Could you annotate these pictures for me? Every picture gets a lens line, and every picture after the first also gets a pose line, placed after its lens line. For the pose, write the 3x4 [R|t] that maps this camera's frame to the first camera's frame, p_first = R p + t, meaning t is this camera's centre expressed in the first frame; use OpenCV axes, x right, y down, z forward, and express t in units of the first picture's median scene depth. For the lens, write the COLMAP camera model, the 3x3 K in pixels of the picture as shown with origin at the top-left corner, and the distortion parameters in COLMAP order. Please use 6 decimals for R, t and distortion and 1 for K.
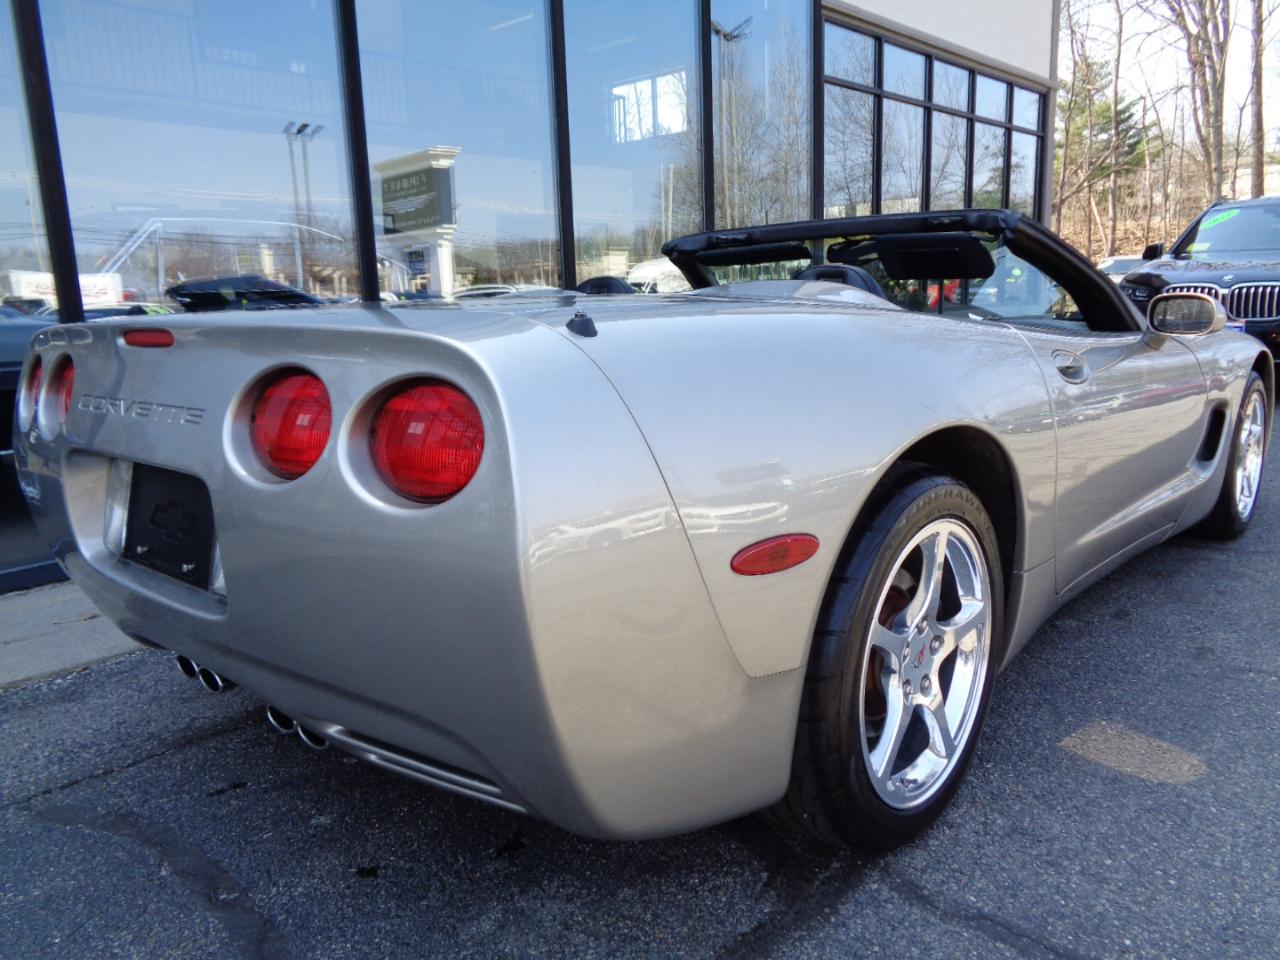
lens RADIAL K [[987.7, 0, 645.3], [0, 987.7, 476.1], [0, 0, 1]] dist [0.020345, 0.010818]
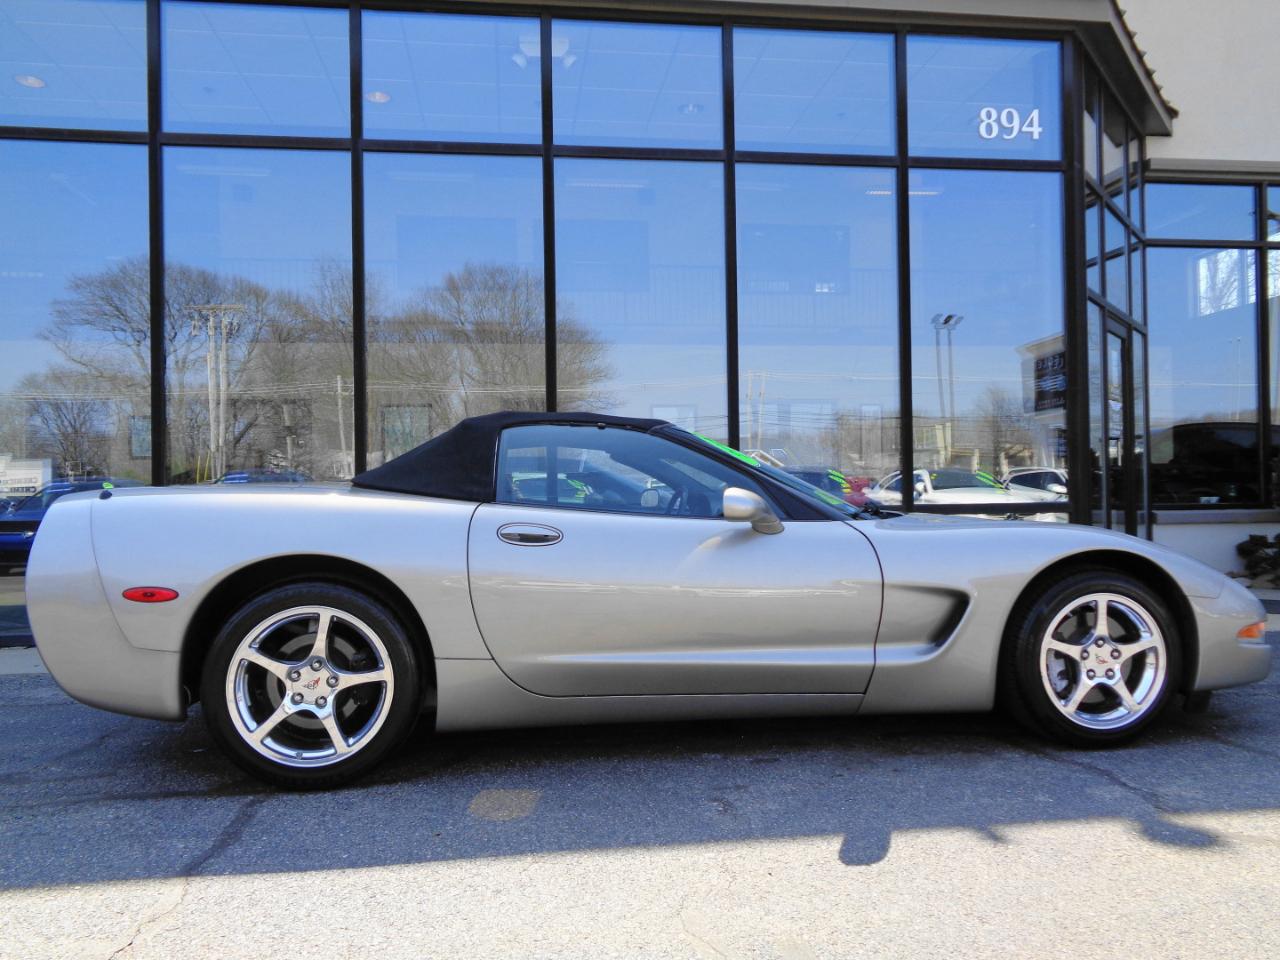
lens RADIAL K [[987.7, 0, 642.8], [0, 987.7, 475.3], [0, 0, 1]] dist [0.020345, 0.010818]
pose [[0.759680, 0.020099, -0.649986, 0.646965], [-0.132281, 0.983401, -0.124197, -0.015067], [0.636701, 0.180331, 0.749729, -0.011267]]
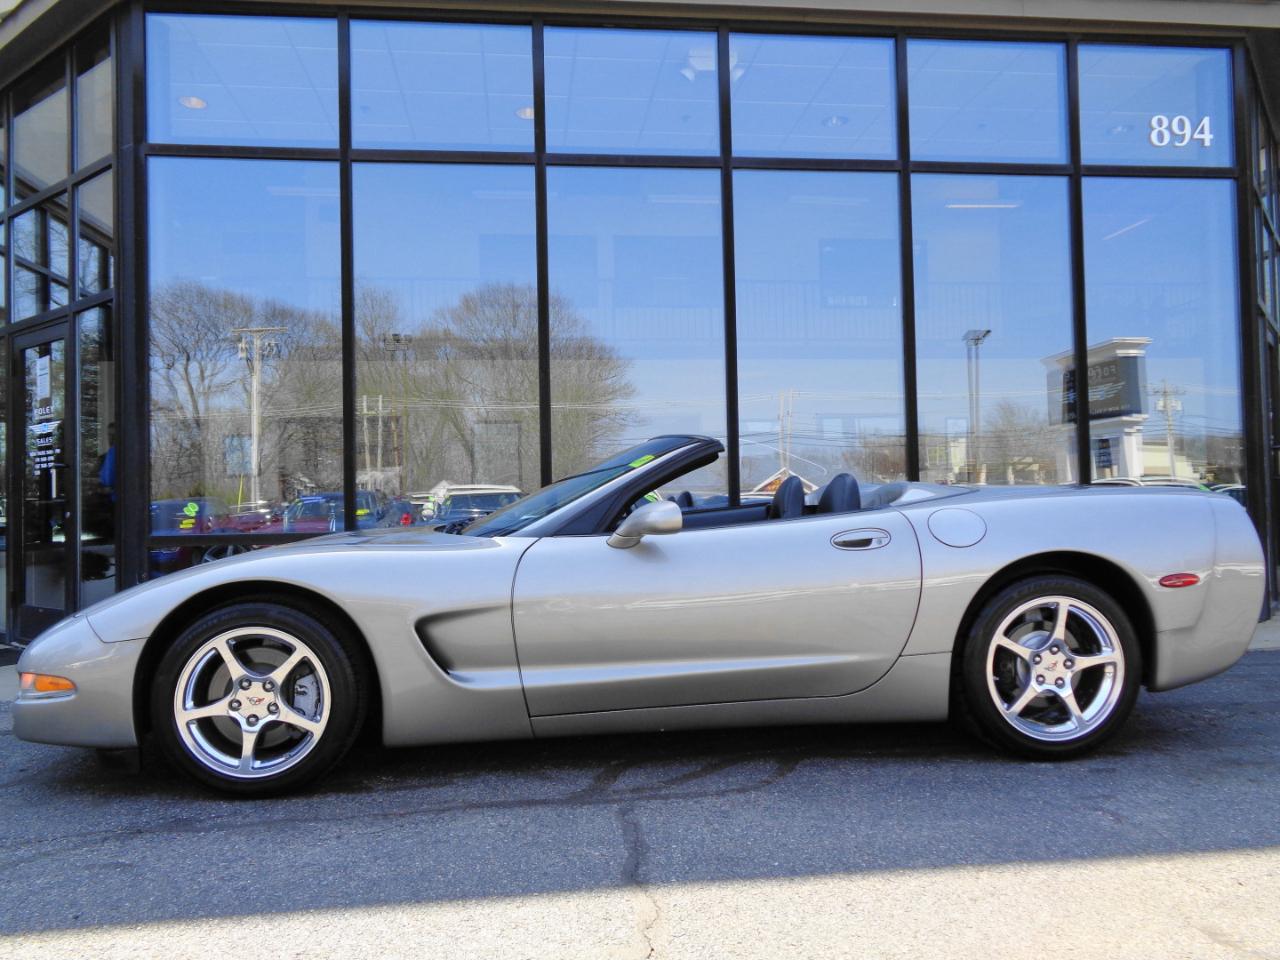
lens RADIAL K [[987.7, 0, 636.9], [0, 987.7, 477.5], [0, 0, 1]] dist [0.020345, 0.010818]
pose [[0.756927, 0.004477, -0.653484, 0.474287], [-0.125398, 0.982389, -0.138517, 0.020703], [0.641356, 0.186792, 0.744158, -0.152727]]
